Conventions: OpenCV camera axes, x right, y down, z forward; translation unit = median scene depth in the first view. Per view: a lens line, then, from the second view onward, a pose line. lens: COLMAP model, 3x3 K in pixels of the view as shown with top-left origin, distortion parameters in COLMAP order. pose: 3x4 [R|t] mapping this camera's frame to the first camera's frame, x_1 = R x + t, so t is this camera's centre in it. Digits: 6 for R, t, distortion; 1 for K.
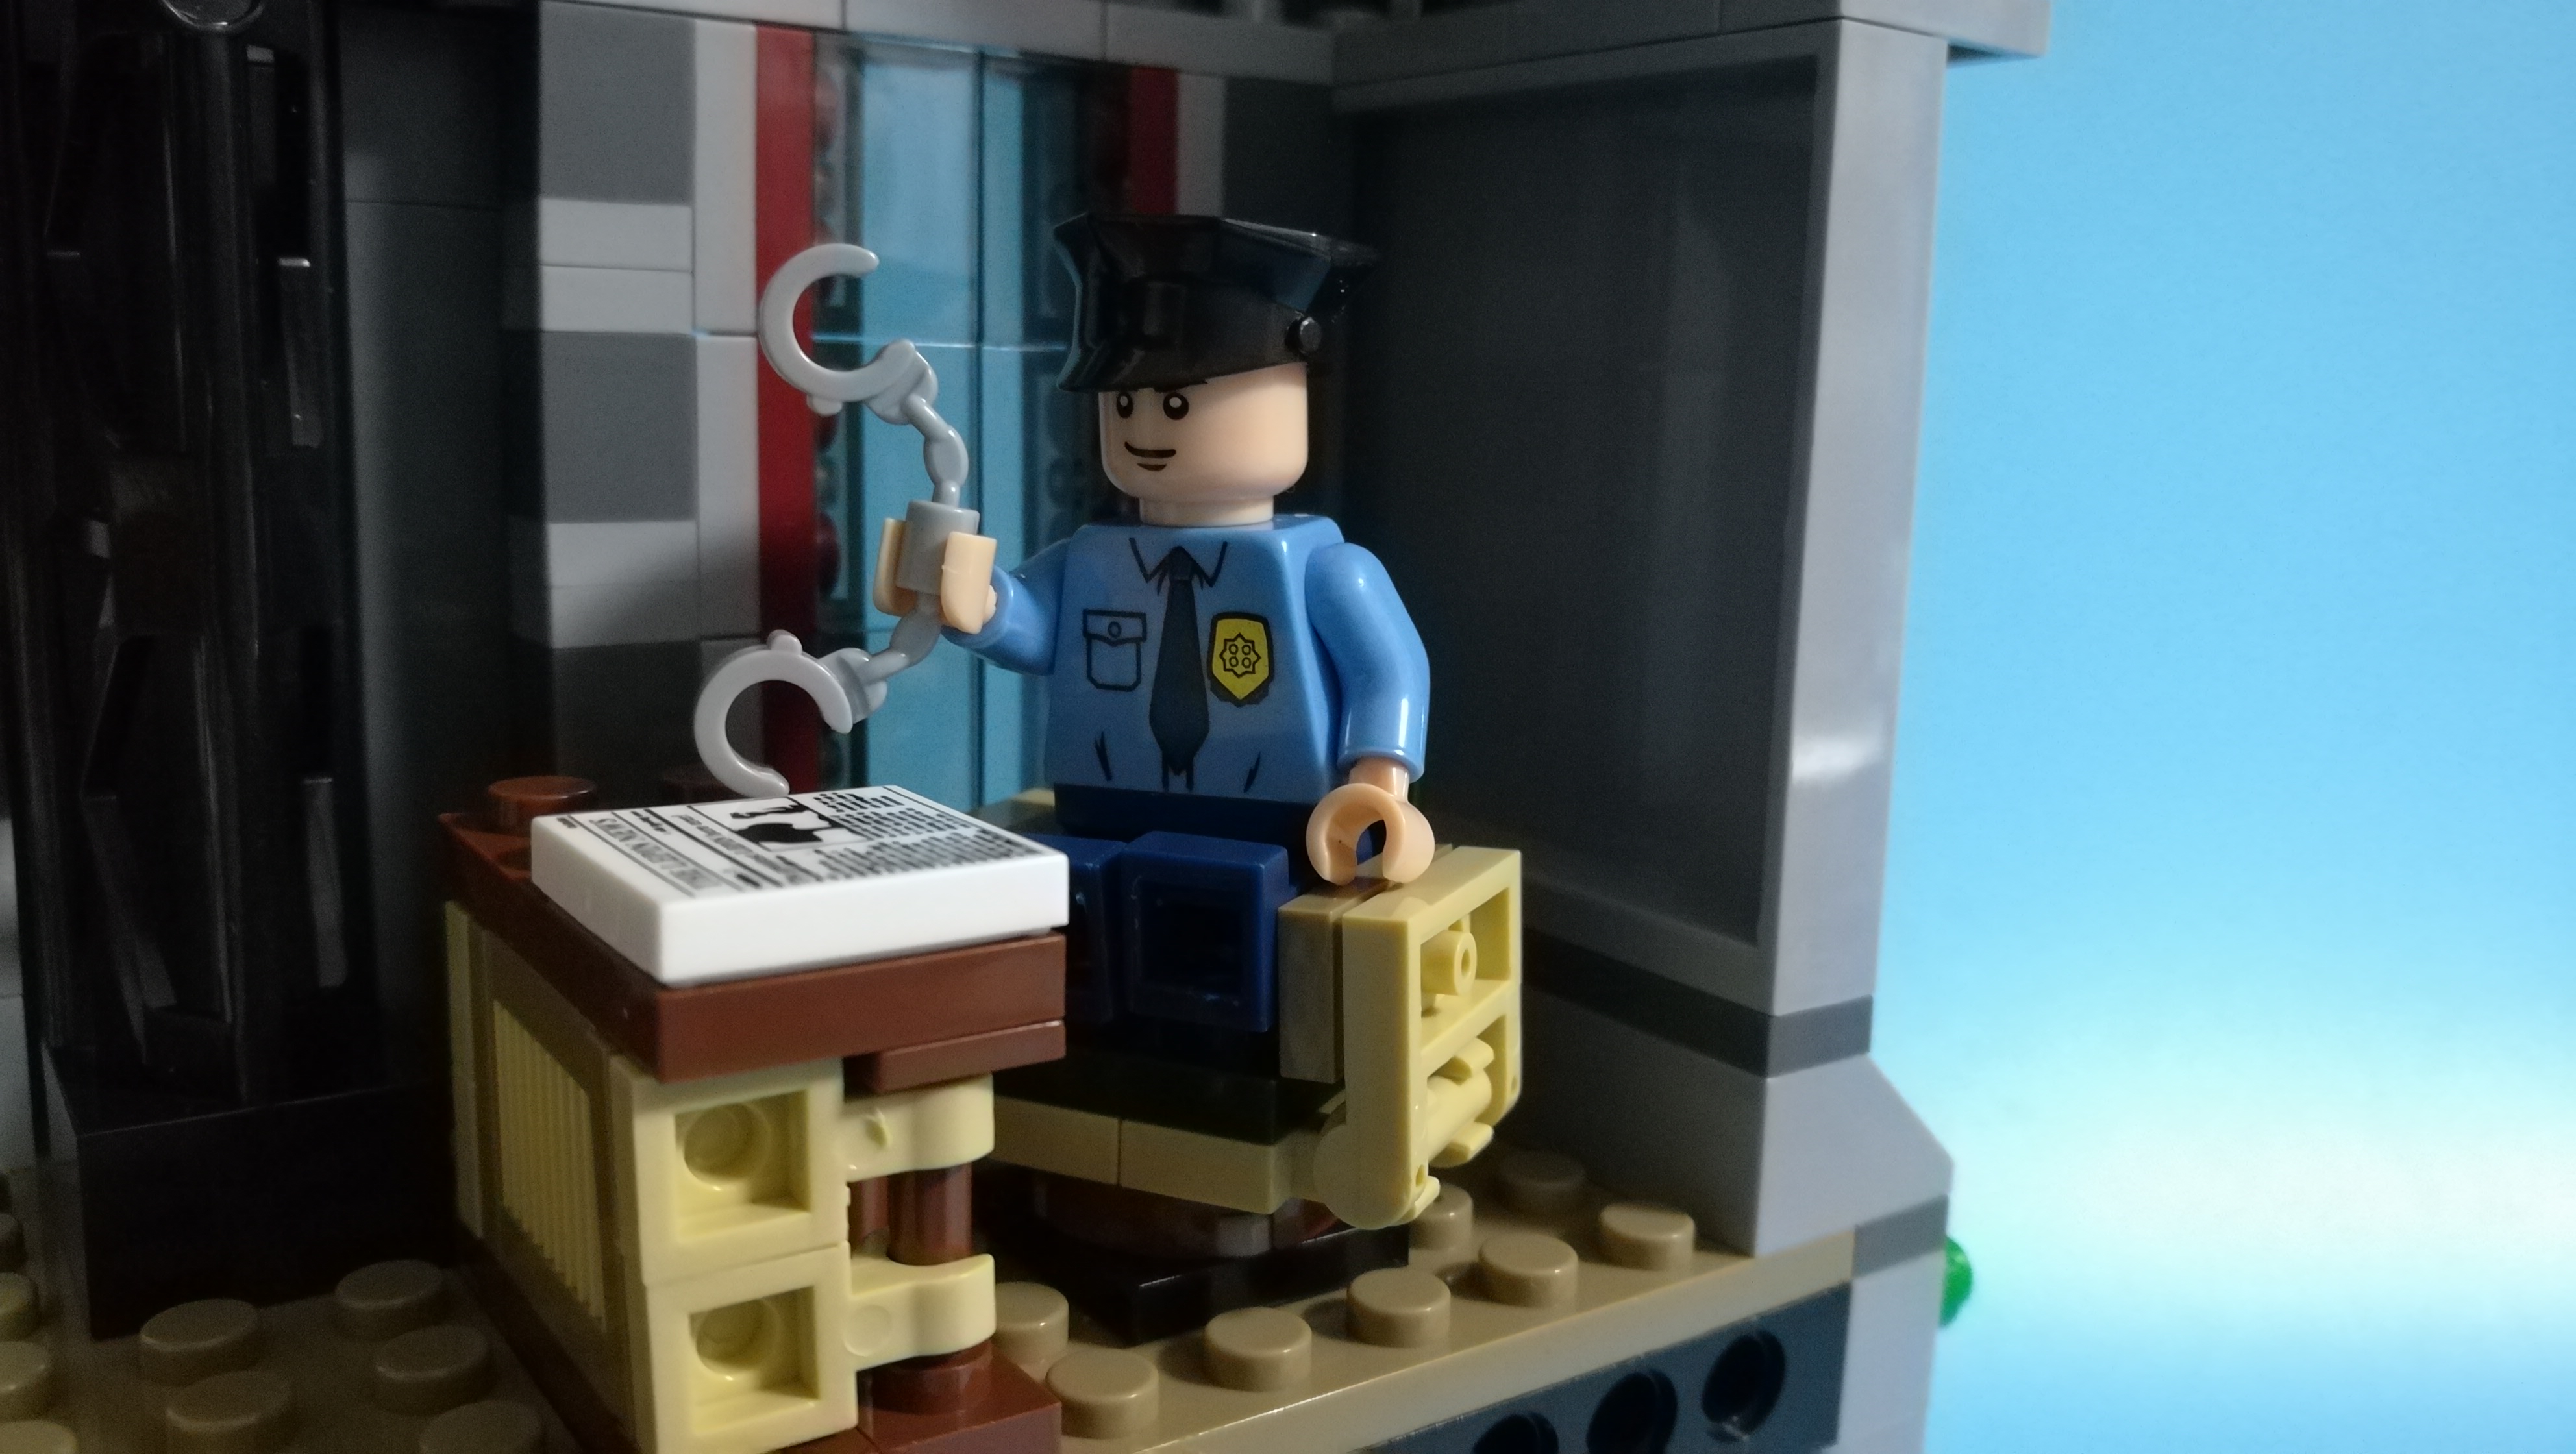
lens RADIAL K [[2143.8, 0, 1288.0], [0, 2143.8, 727.0], [0, 0, 1]] dist [-0.014127, -0.007582]
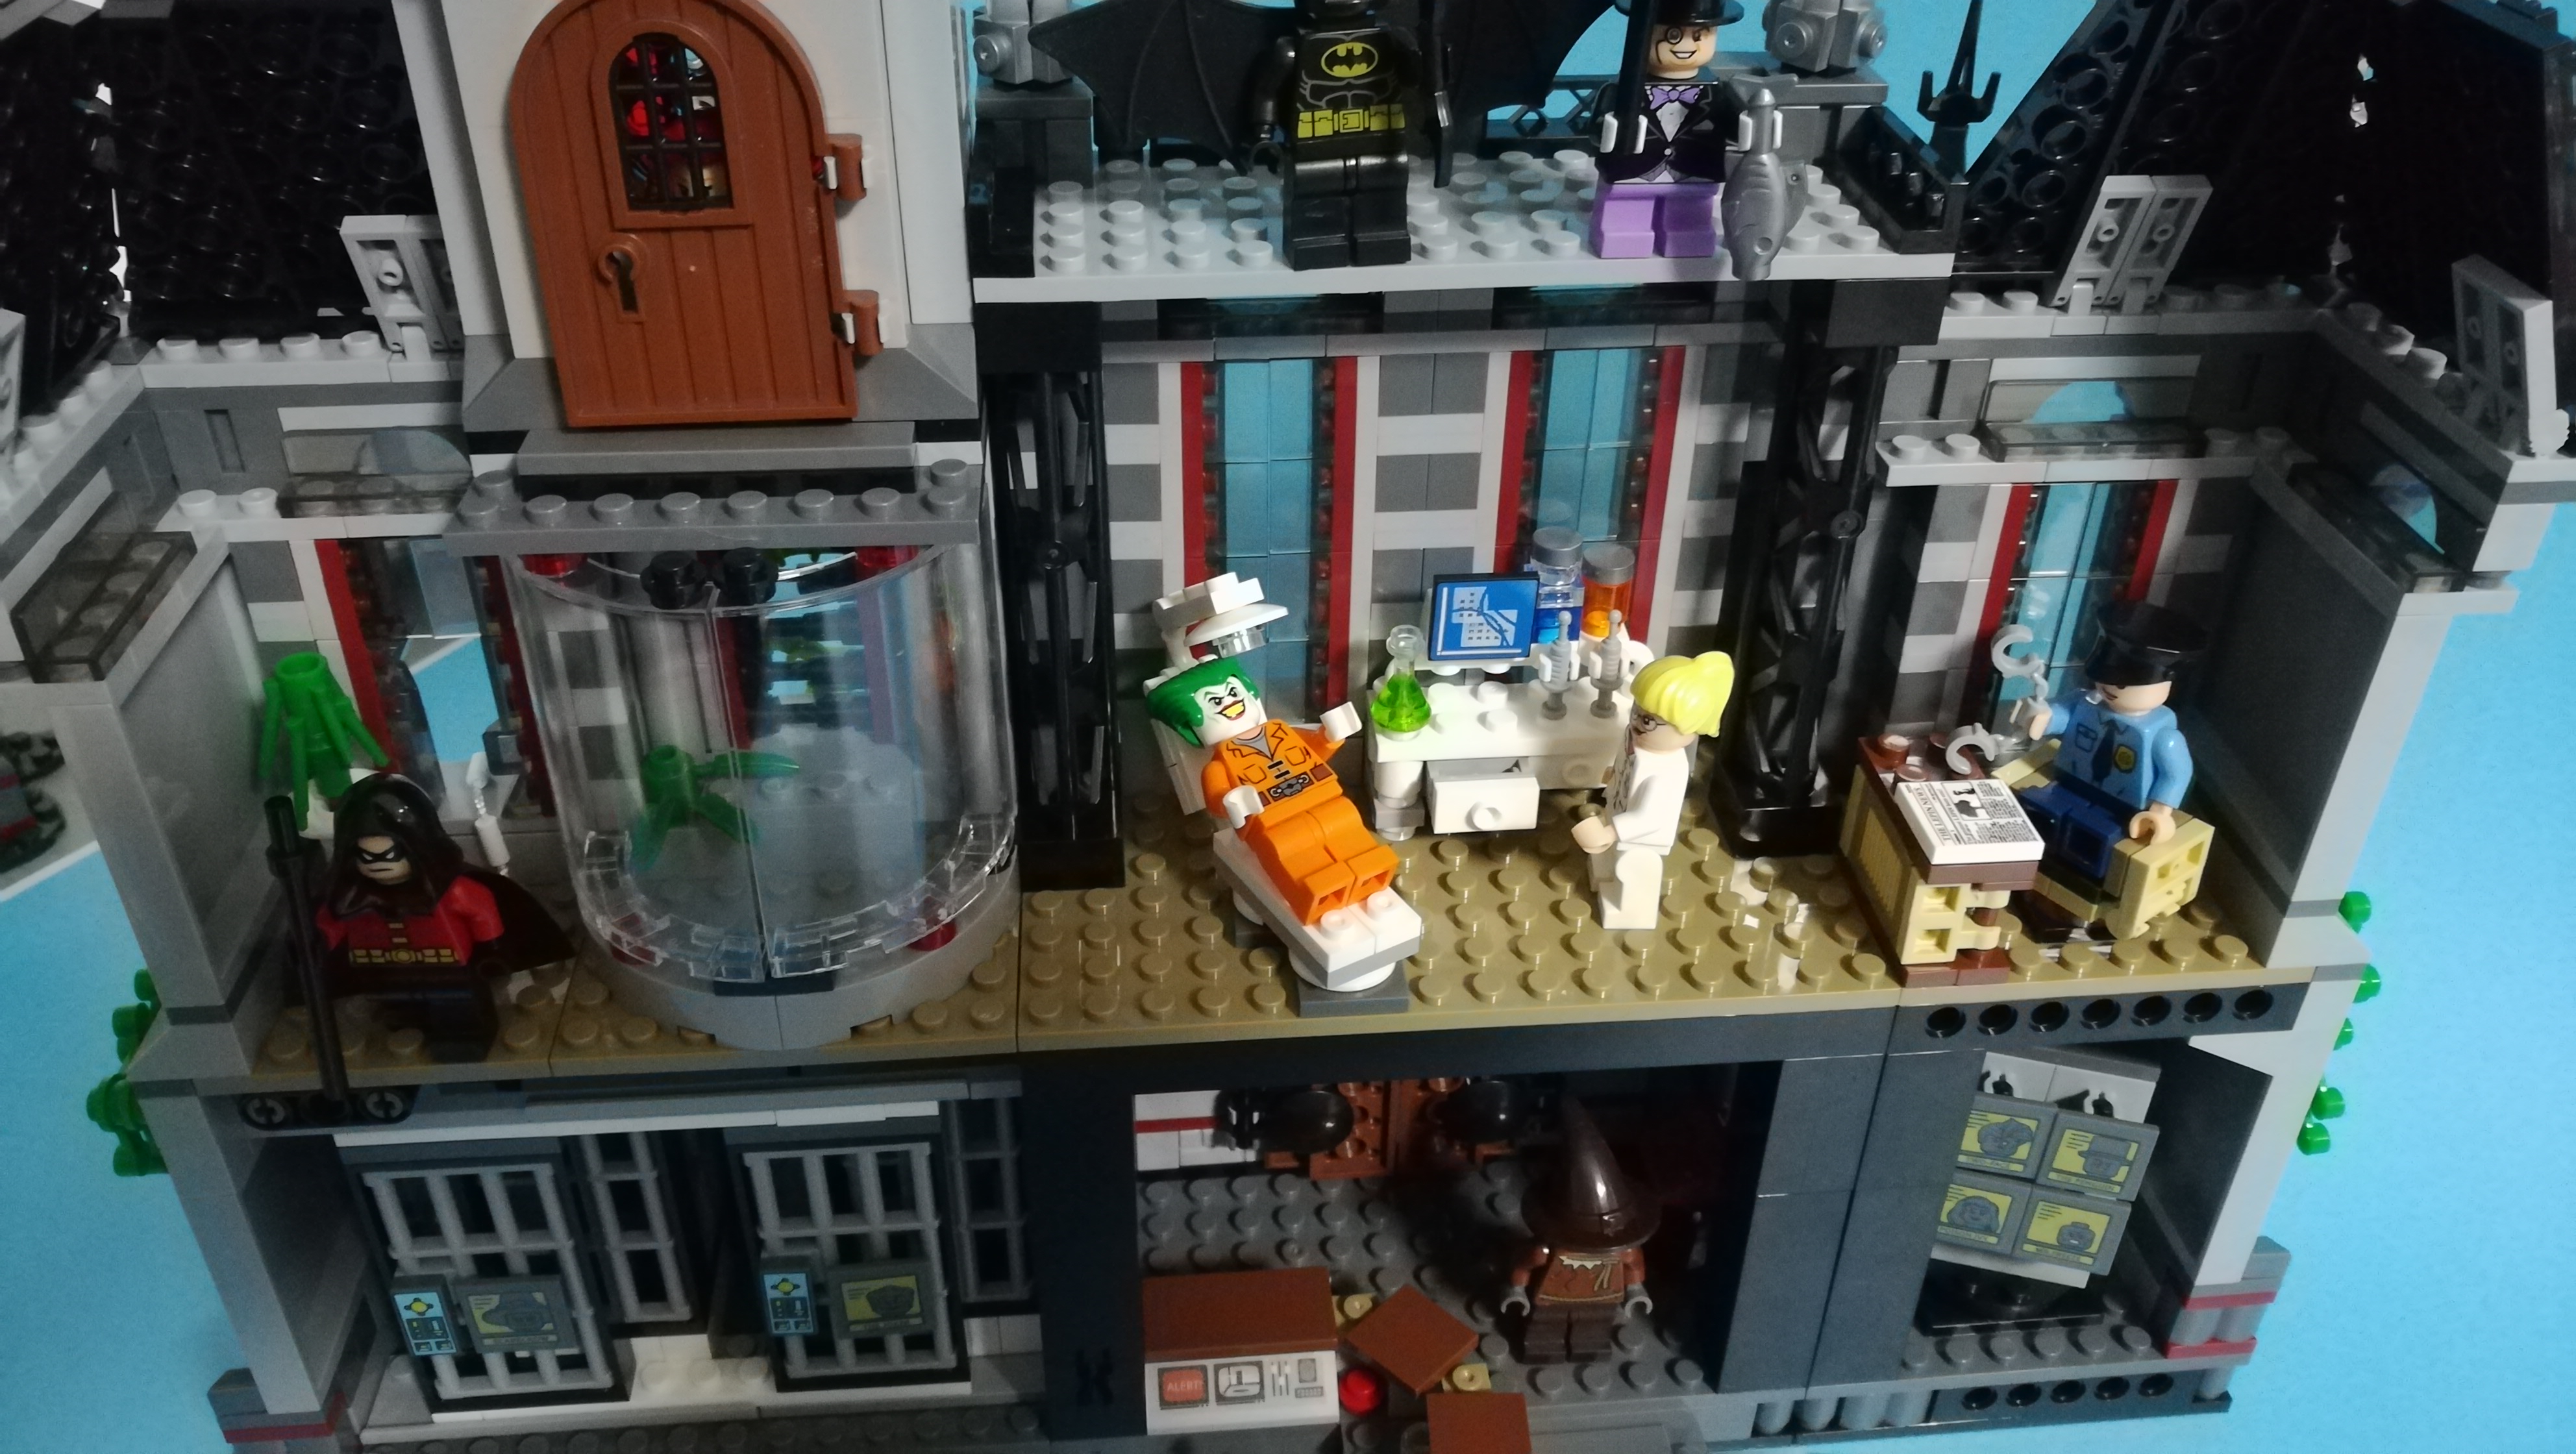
lens RADIAL K [[2030.4, 0, 1278.1], [0, 2030.4, 720.0], [0, 0, 1]] dist [-0.002738, -0.007060]
pose [[0.873895, 0.259330, -0.411165, 0.100419], [-0.075331, 0.907844, 0.412486, -1.225382], [0.480243, -0.329496, 0.812896, -1.989540]]
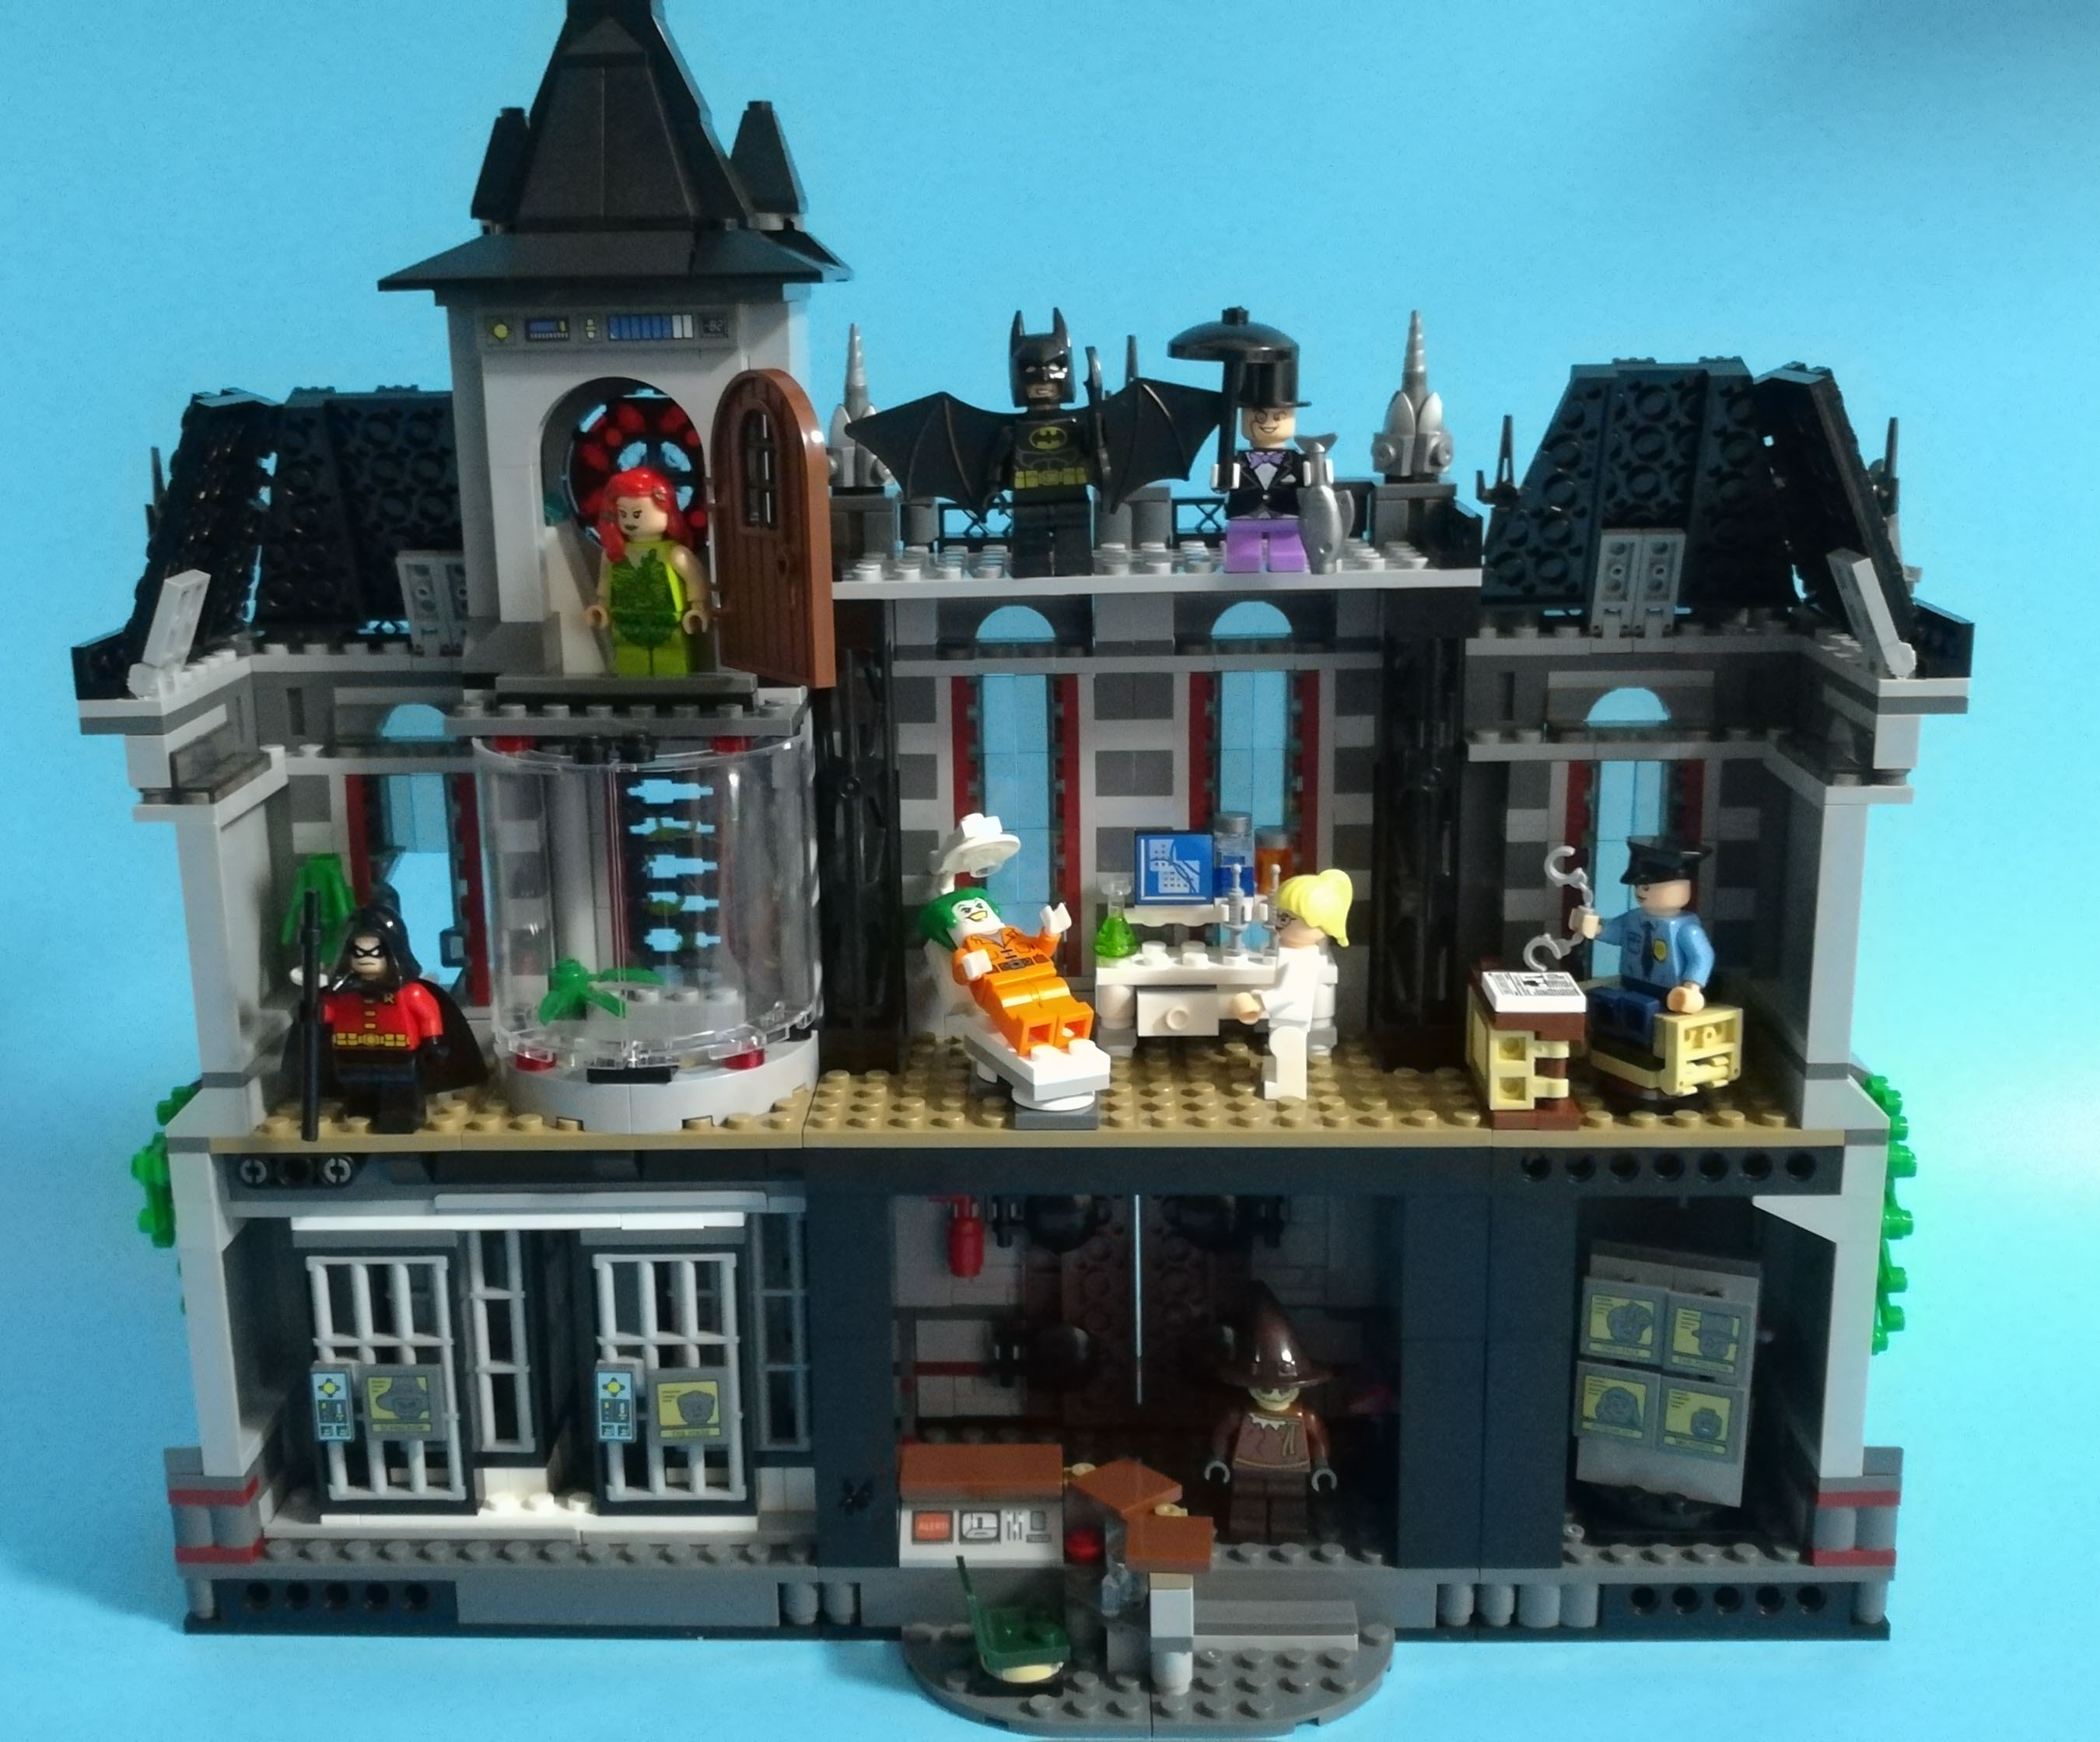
lens RADIAL K [[2398.7, 0, 984.9], [0, 2398.7, 863.5], [0, 0, 1]] dist [0.068639, 0.010844]
pose [[0.803959, 0.110452, -0.584337, 1.611314], [-0.065598, 0.993075, 0.097459, -0.562489], [0.591055, -0.040022, 0.805638, -3.431076]]
